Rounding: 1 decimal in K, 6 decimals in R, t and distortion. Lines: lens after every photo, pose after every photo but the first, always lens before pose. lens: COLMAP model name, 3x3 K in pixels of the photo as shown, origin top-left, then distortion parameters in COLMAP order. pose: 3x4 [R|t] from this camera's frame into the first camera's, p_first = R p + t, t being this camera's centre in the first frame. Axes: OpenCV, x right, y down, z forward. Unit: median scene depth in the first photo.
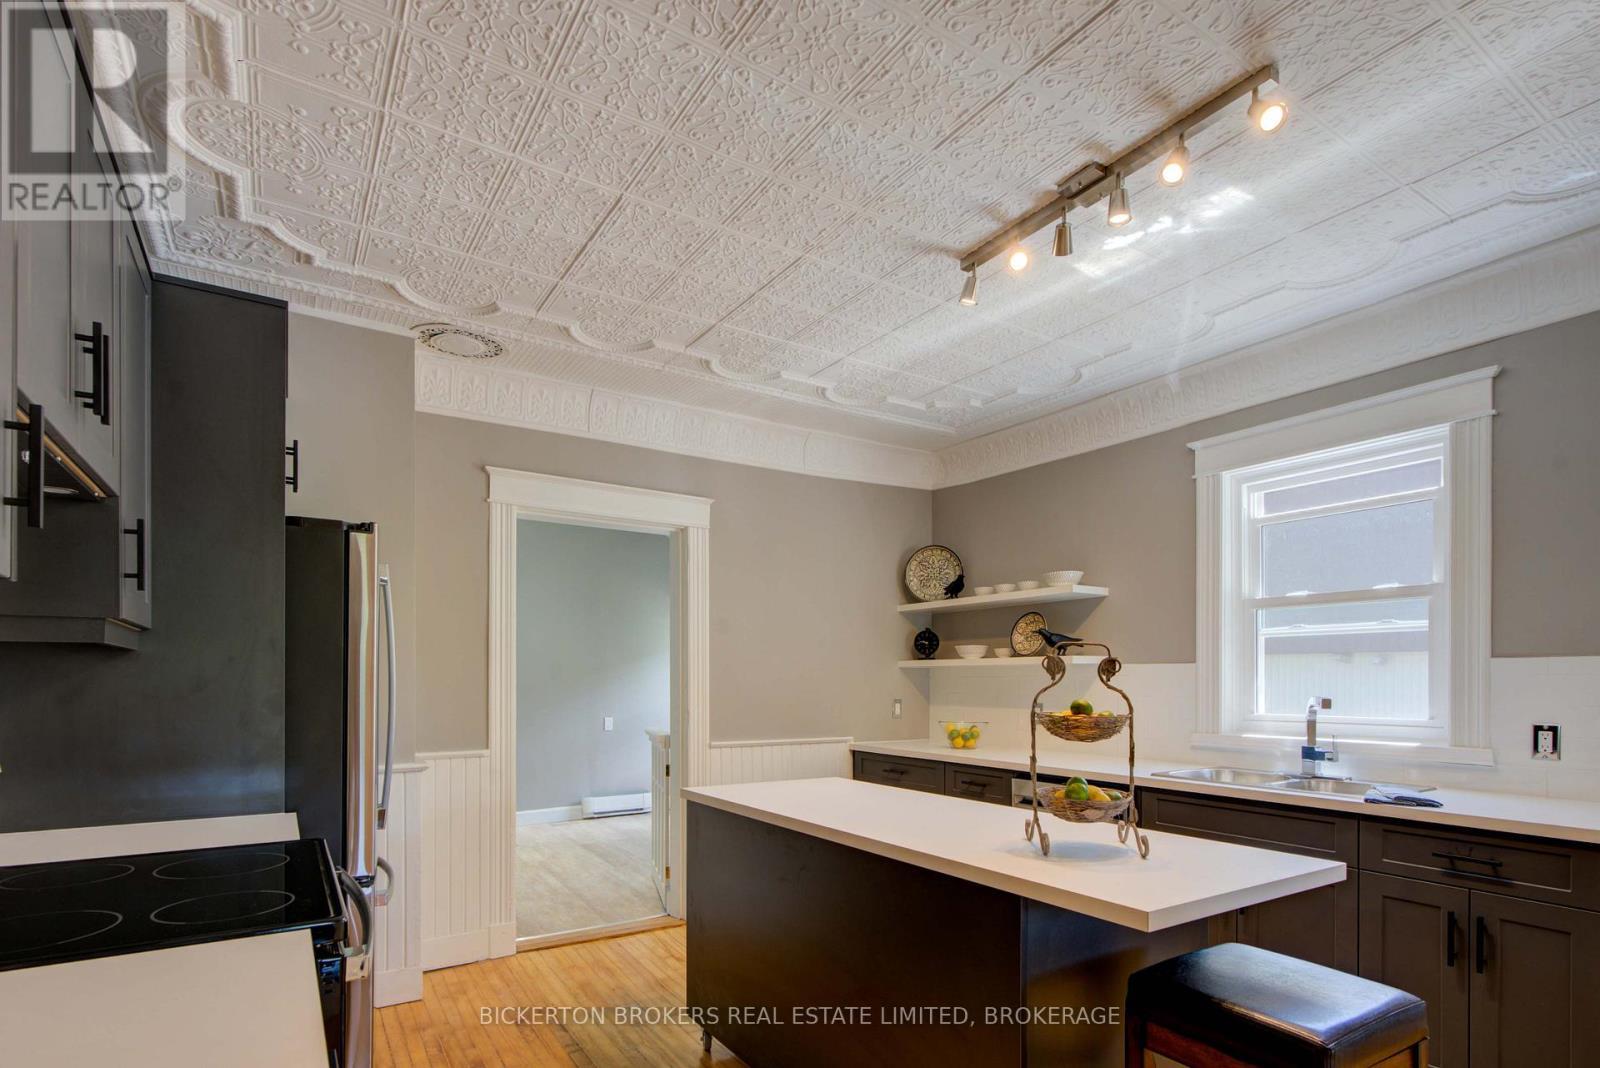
lens RADIAL K [[816.9, 0, 803.1], [0, 816.9, 684.4], [0, 0, 1]] dist [0.001185, -0.000056]
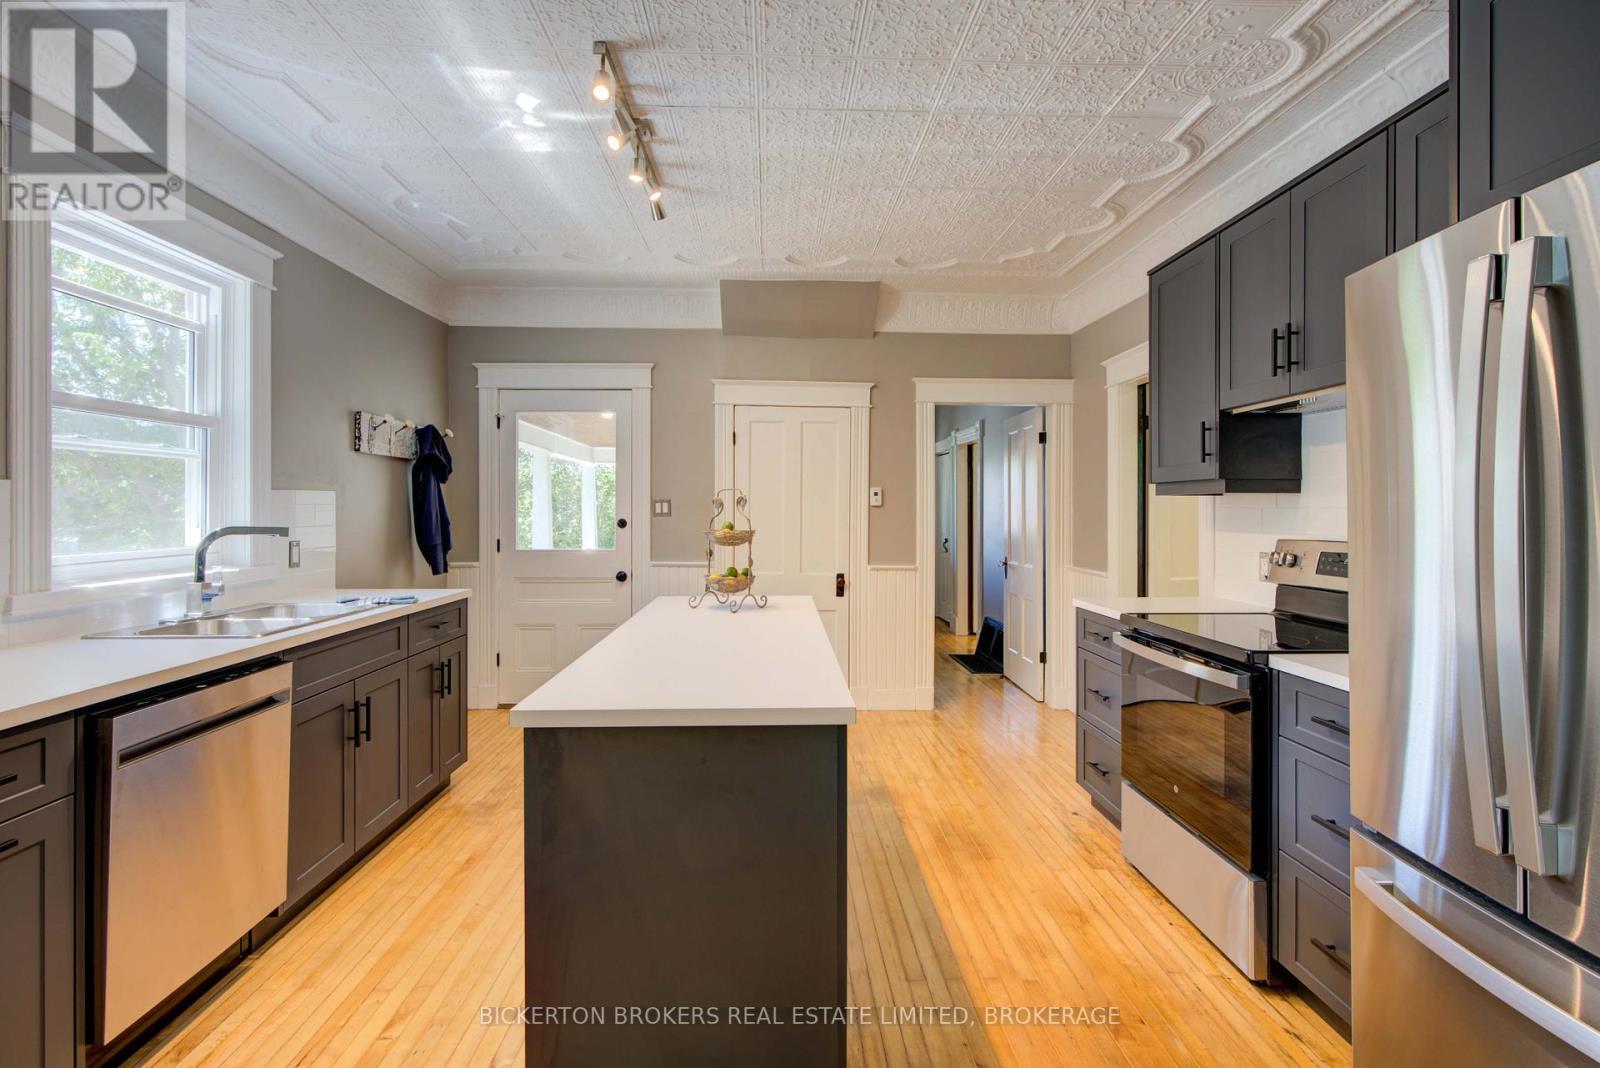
lens RADIAL K [[723.9, 0, 798.8], [0, 723.9, 509.7], [0, 0, 1]] dist [0.000291, 0.000032]
pose [[-0.860797, -0.003809, 0.508933, -0.326666], [-0.002909, 0.999992, 0.002563, -0.007559], [-0.508939, 0.000726, -0.860802, 1.310382]]
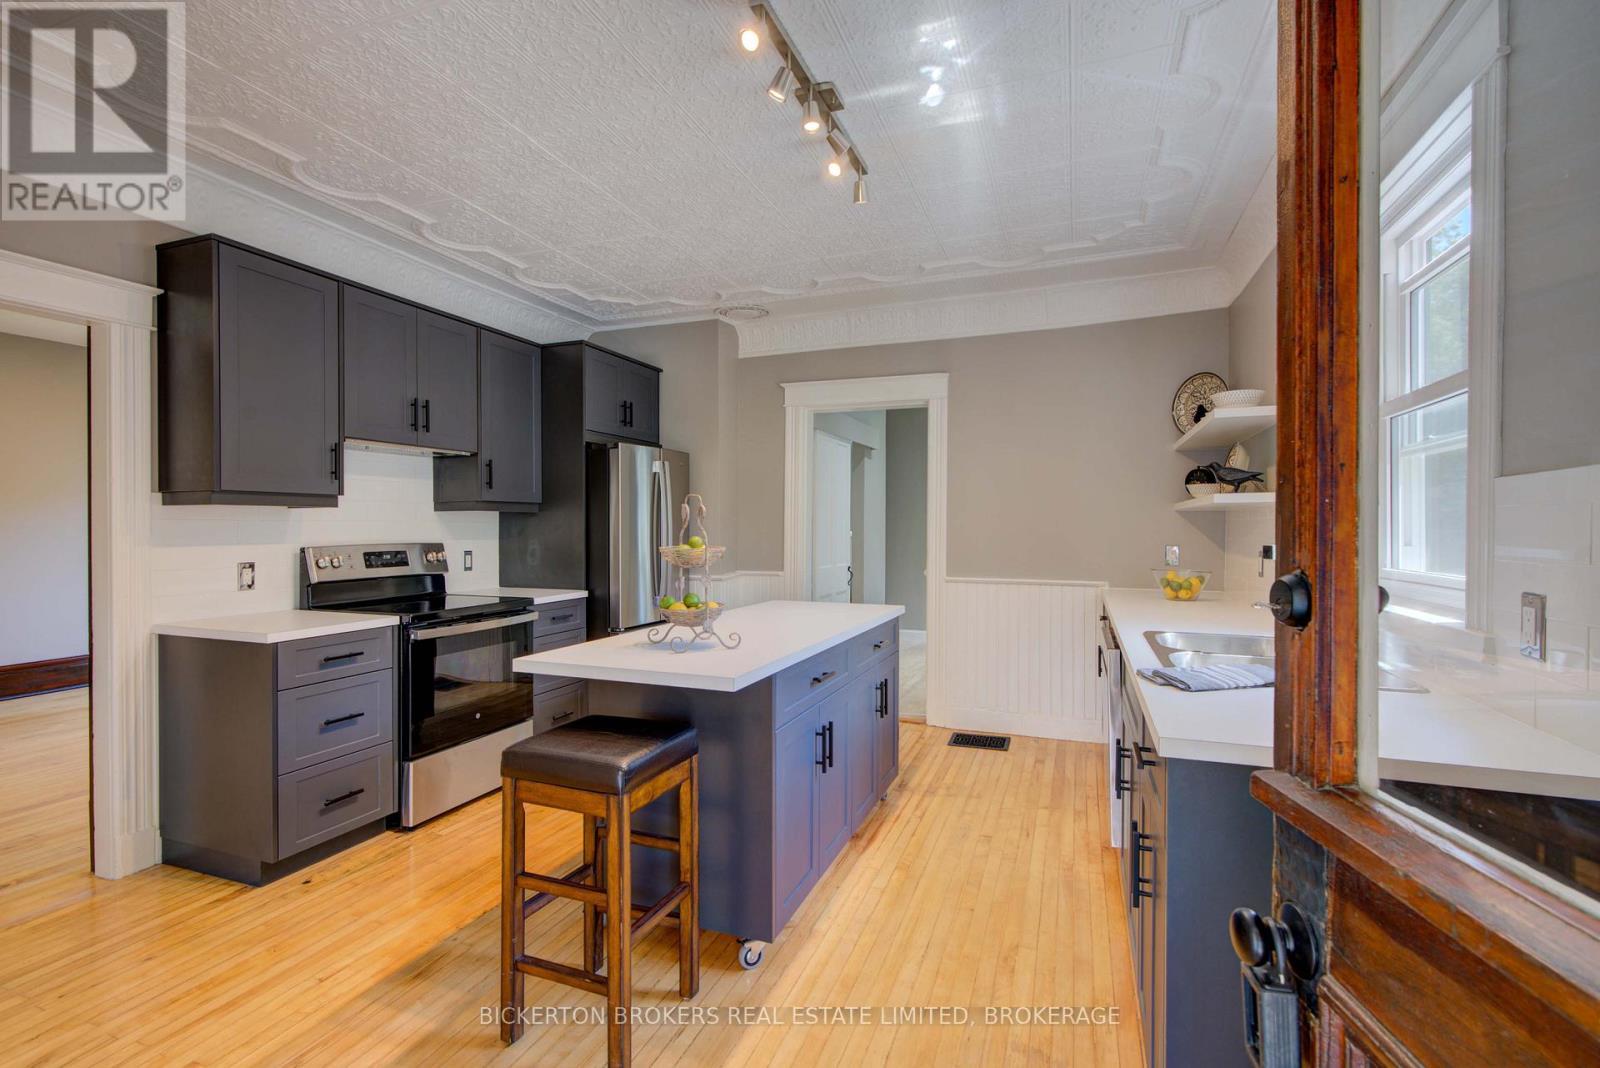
lens RADIAL K [[740.9, 0, 800.0], [0, 740.9, 534.0], [0, 0, 1]] dist [0.000575, 0.000089]
pose [[0.596048, 0.004041, -0.802939, 0.835126], [-0.001176, 0.999991, 0.004160, 0.005315], [0.802948, -0.001535, 0.596047, 0.245488]]
